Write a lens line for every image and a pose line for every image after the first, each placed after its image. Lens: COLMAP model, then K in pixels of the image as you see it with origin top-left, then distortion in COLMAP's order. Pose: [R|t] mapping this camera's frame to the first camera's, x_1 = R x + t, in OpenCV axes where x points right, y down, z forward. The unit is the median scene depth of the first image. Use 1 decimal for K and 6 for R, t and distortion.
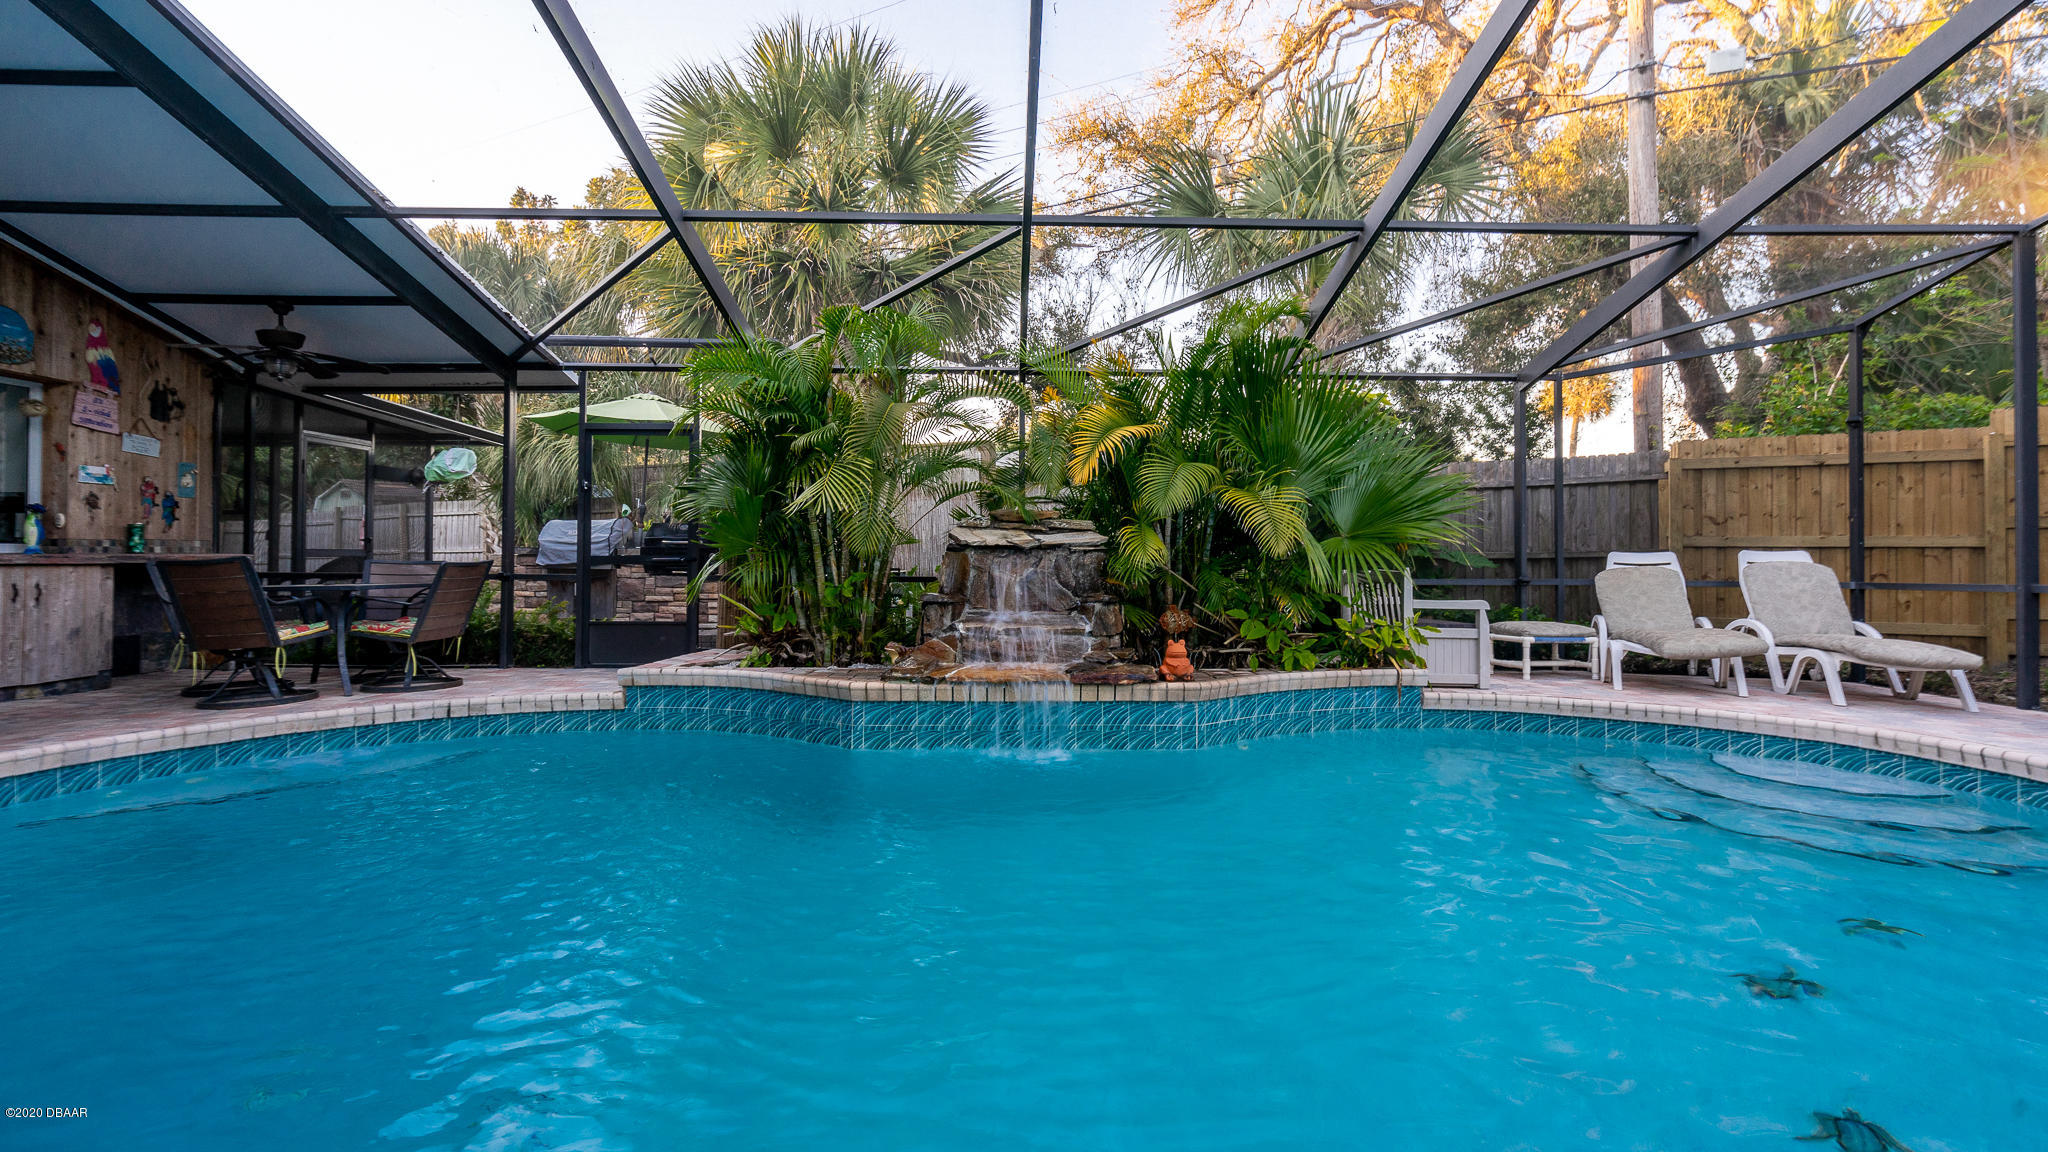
lens RADIAL K [[906.1, 0, 1049.3], [0, 906.1, 564.1], [0, 0, 1]] dist [-0.009172, 0.001514]
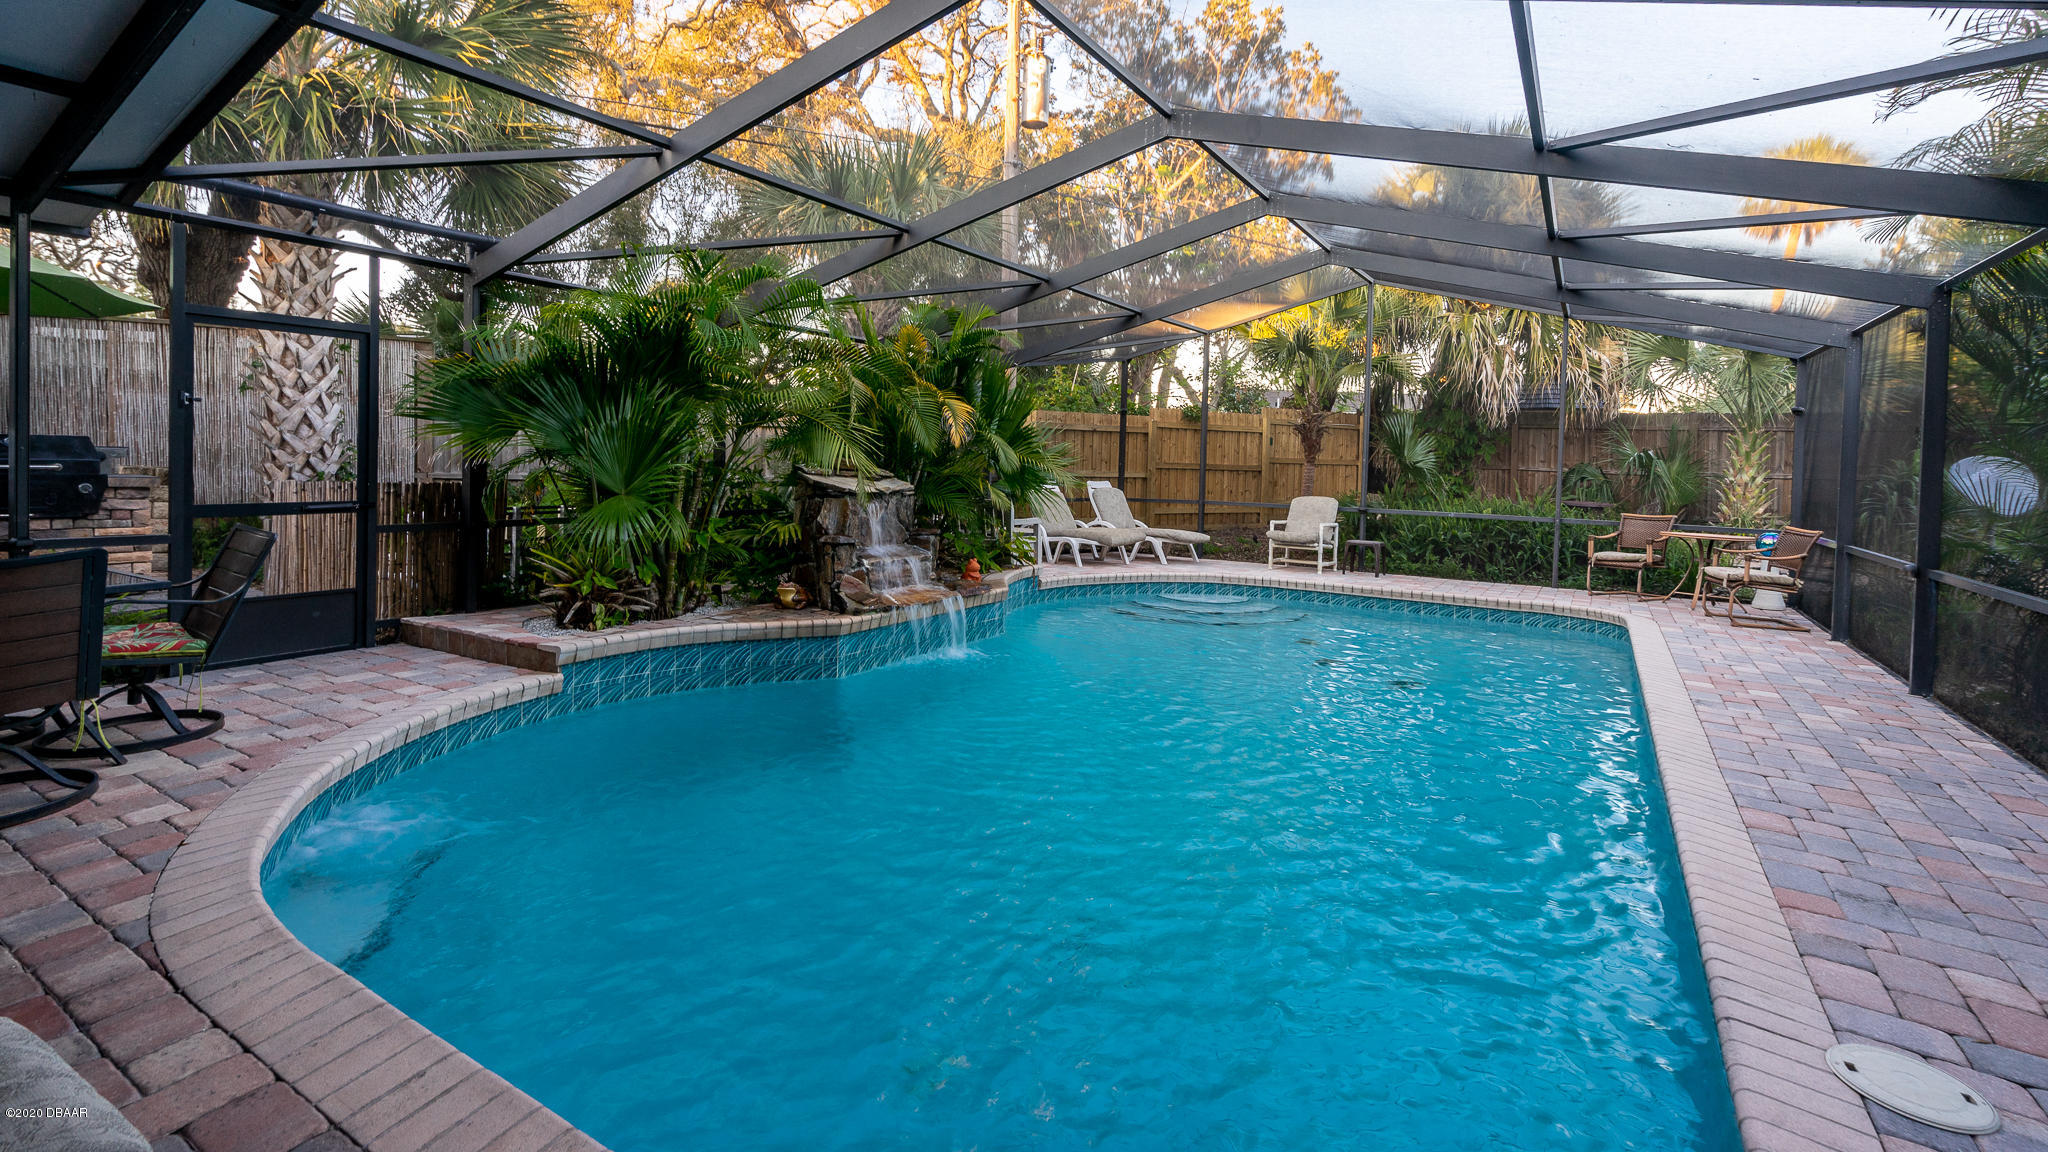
lens RADIAL K [[906.1, 0, 1049.3], [0, 906.1, 564.1], [0, 0, 1]] dist [-0.009172, 0.001514]
pose [[0.541905, -0.084505, 0.836181, -0.779630], [-0.012863, 0.993982, 0.108788, -0.048579], [-0.840341, -0.069708, 0.537557, 0.139245]]
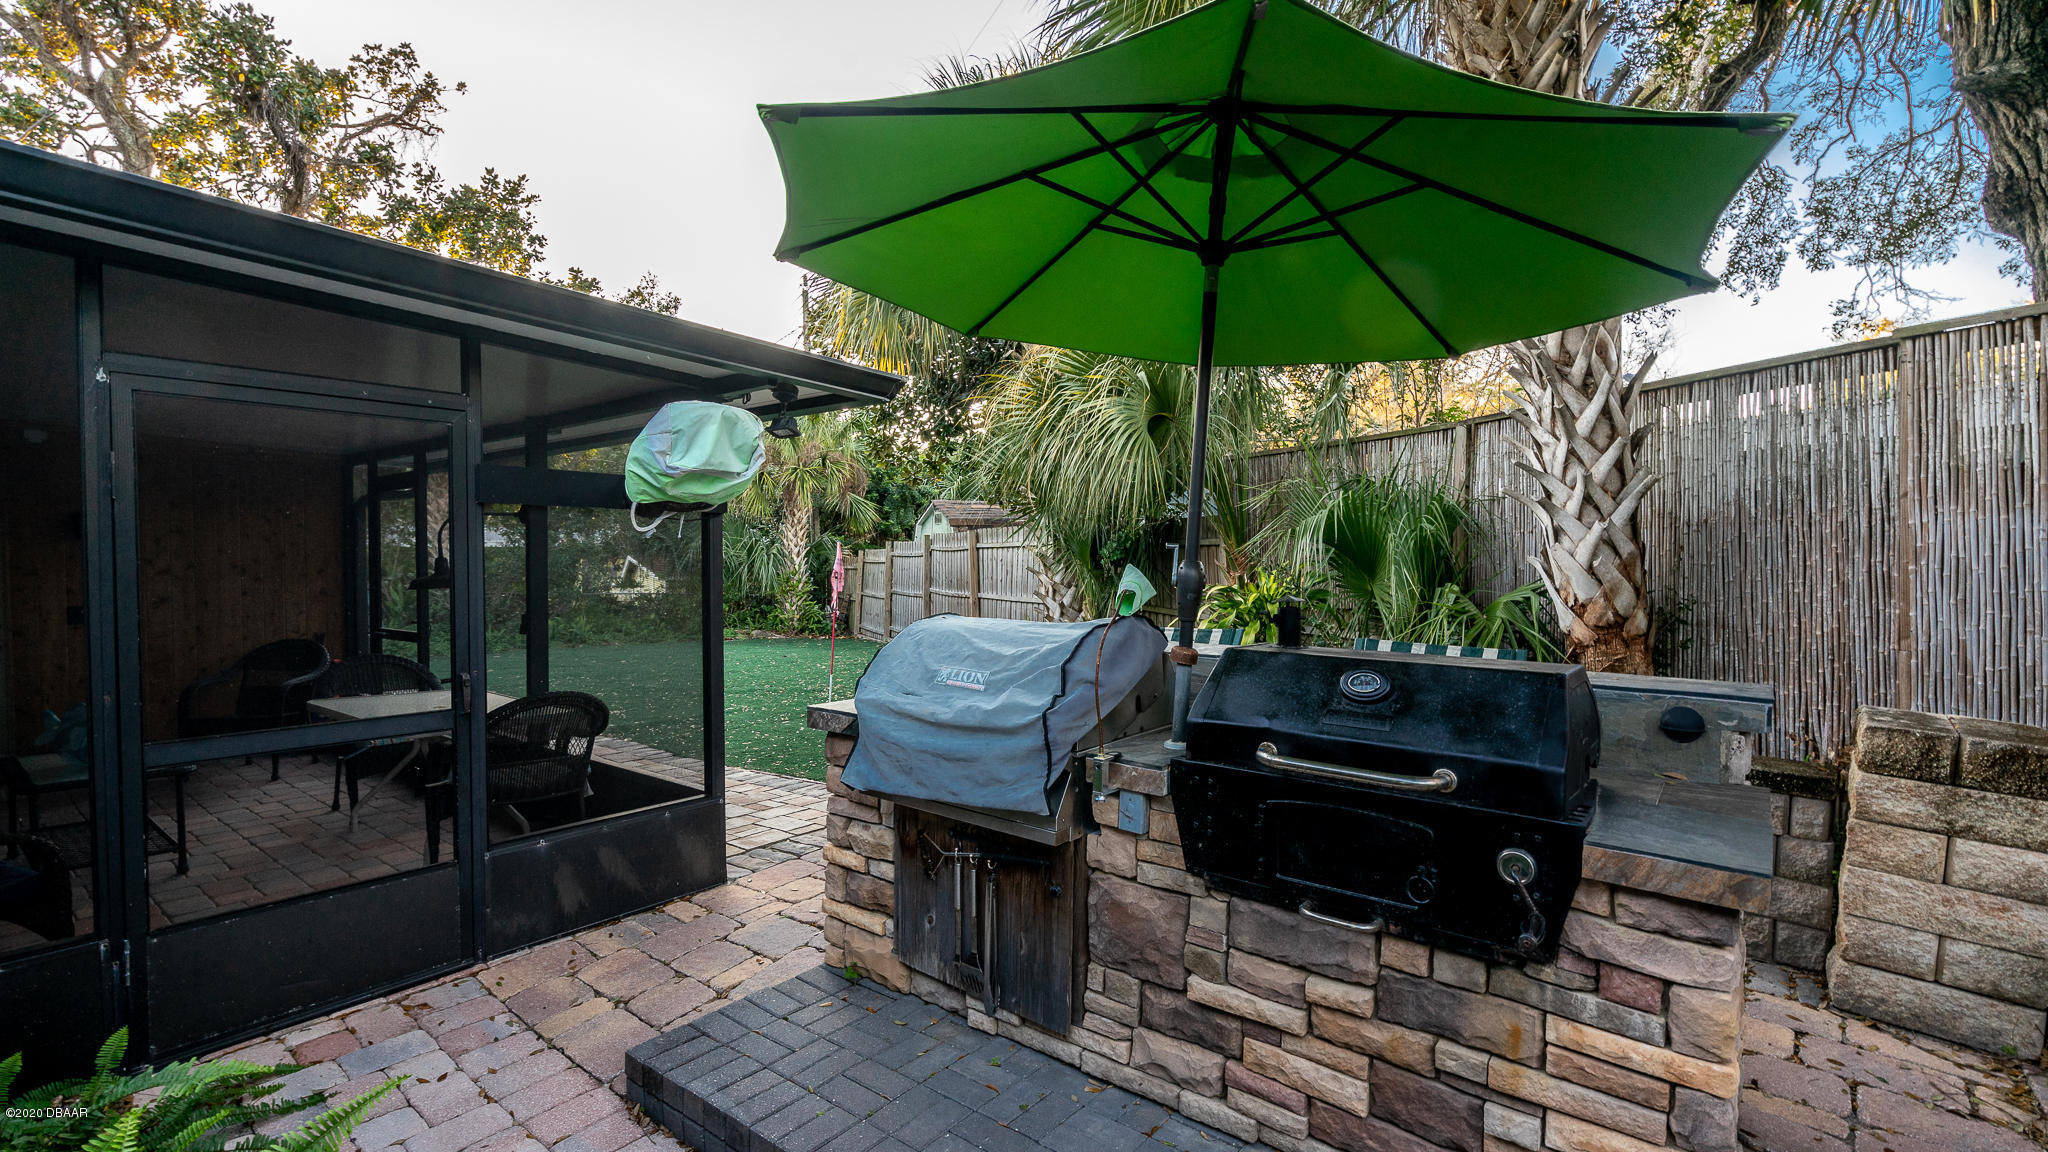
lens RADIAL K [[906.1, 0, 1049.3], [0, 906.1, 564.1], [0, 0, 1]] dist [-0.009172, 0.001514]
pose [[0.761222, -0.000950, -0.648491, -0.478329], [-0.010420, 0.999852, -0.013695, -0.092593], [0.648408, 0.017182, 0.761099, 1.176519]]
